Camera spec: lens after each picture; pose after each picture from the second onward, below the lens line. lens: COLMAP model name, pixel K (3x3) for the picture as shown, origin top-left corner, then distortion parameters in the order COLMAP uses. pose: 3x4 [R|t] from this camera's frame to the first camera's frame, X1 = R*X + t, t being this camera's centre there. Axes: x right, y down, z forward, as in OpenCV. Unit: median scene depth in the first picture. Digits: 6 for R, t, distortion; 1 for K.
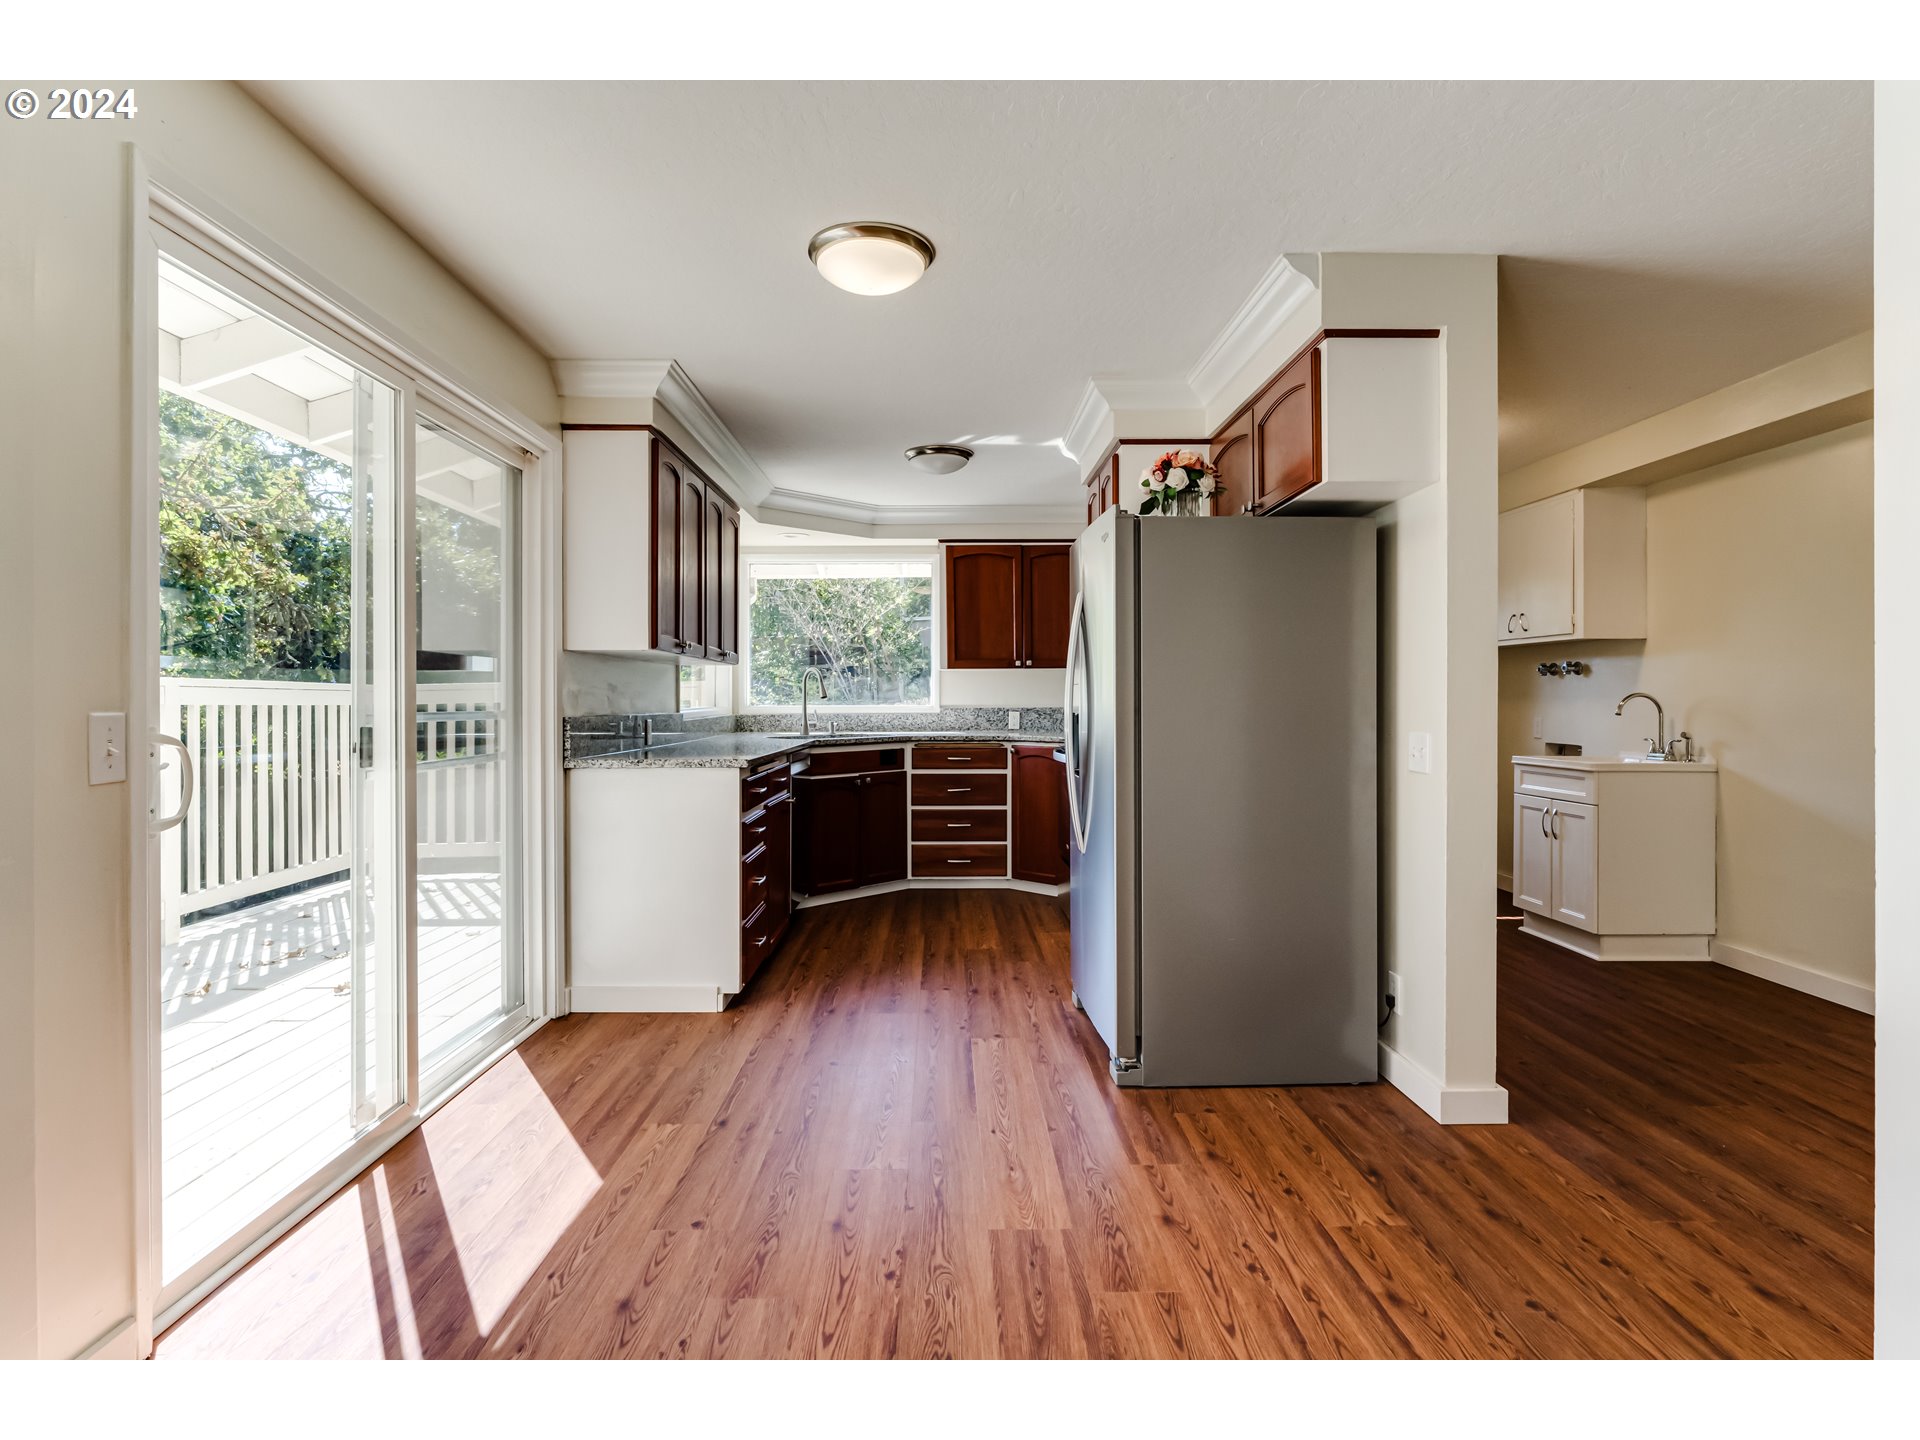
lens RADIAL K [[992.9, 0, 954.7], [0, 992.9, 700.9], [0, 0, 1]] dist [-0.001437, 0.000225]
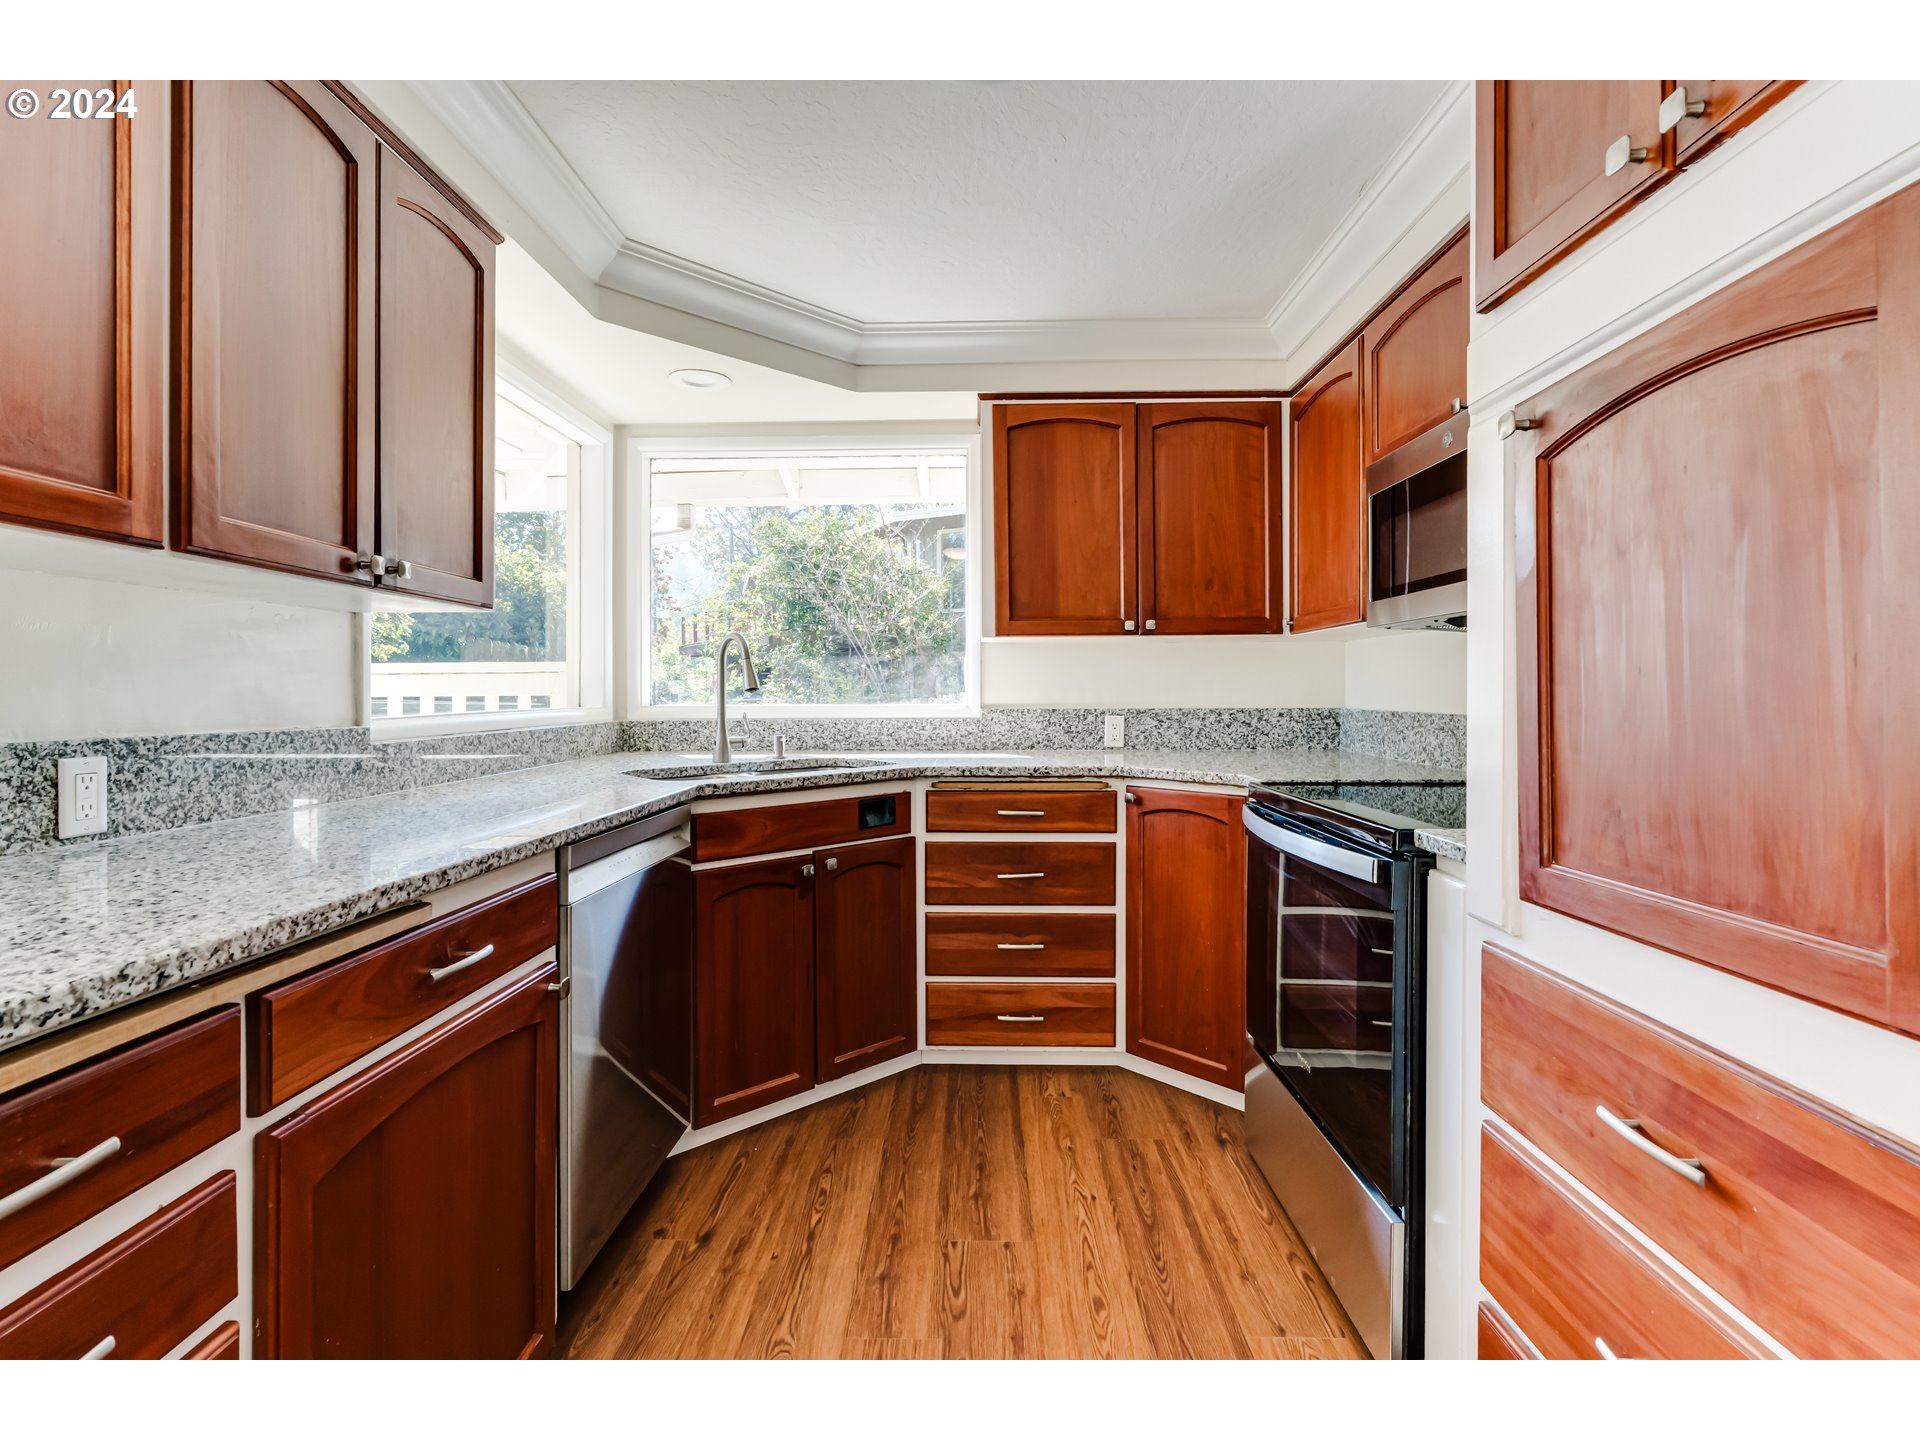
lens RADIAL K [[876.9, 0, 960.3], [0, 876.9, 696.7], [0, 0, 1]] dist [-0.015880, 0.008501]
pose [[0.999420, 0.000387, -0.034058, -0.010861], [-0.000324, 0.999998, 0.001859, -0.000779], [0.034059, -0.001846, 0.999418, 0.559038]]
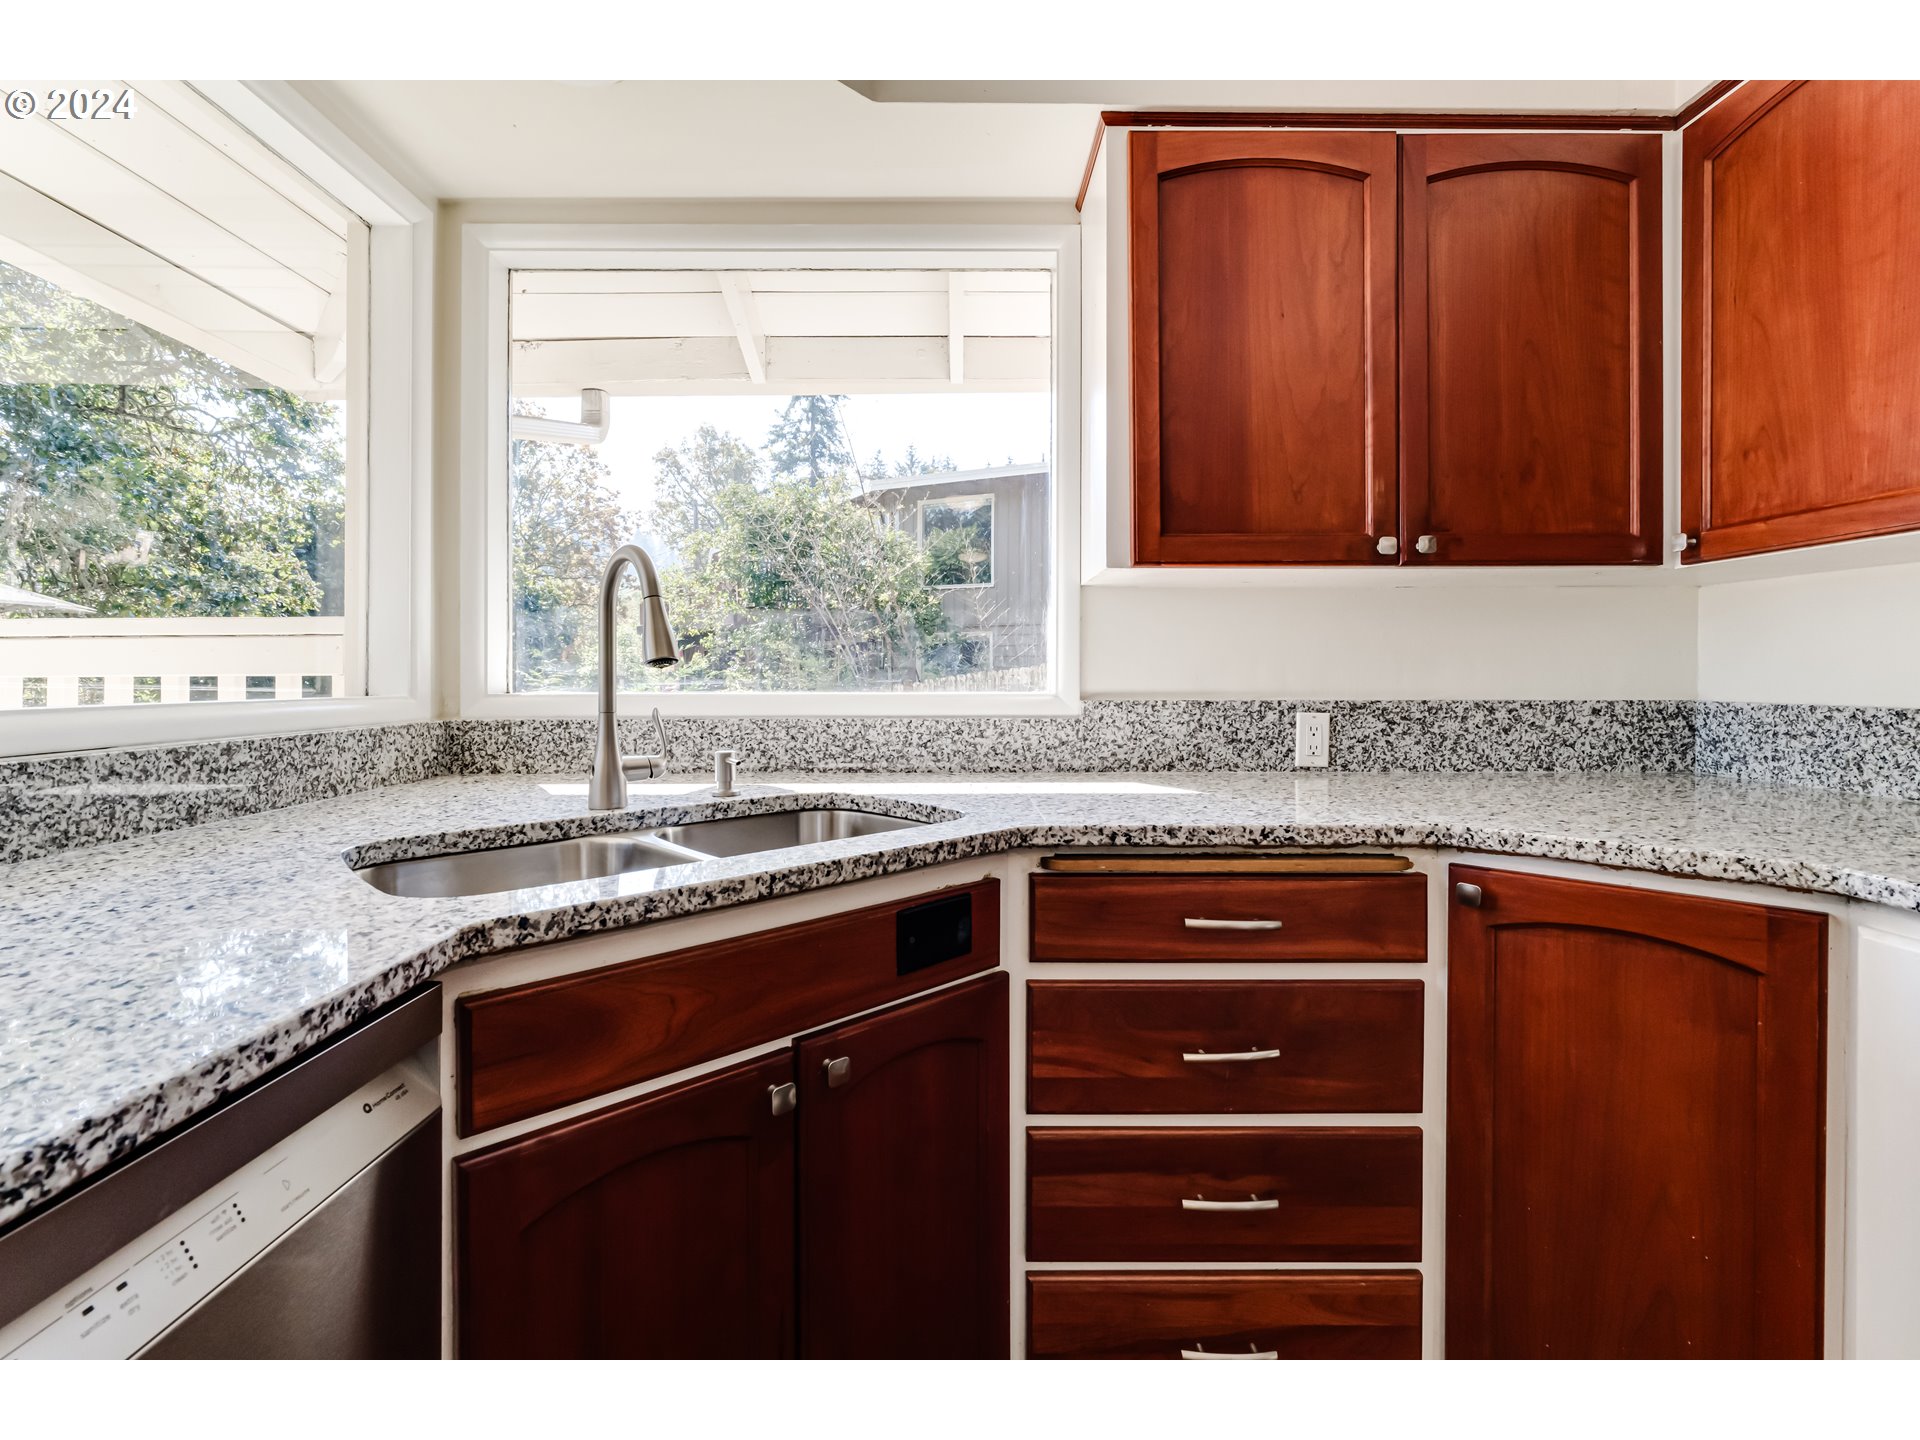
lens RADIAL K [[885.1, 0, 956.9], [0, 885.1, 678.8], [0, 0, 1]] dist [-0.003068, -0.000068]
pose [[0.999986, 0.003174, -0.004182, -0.060050], [-0.003182, 0.999993, -0.001904, 0.000822], [0.004176, 0.001917, 0.999989, 0.787578]]
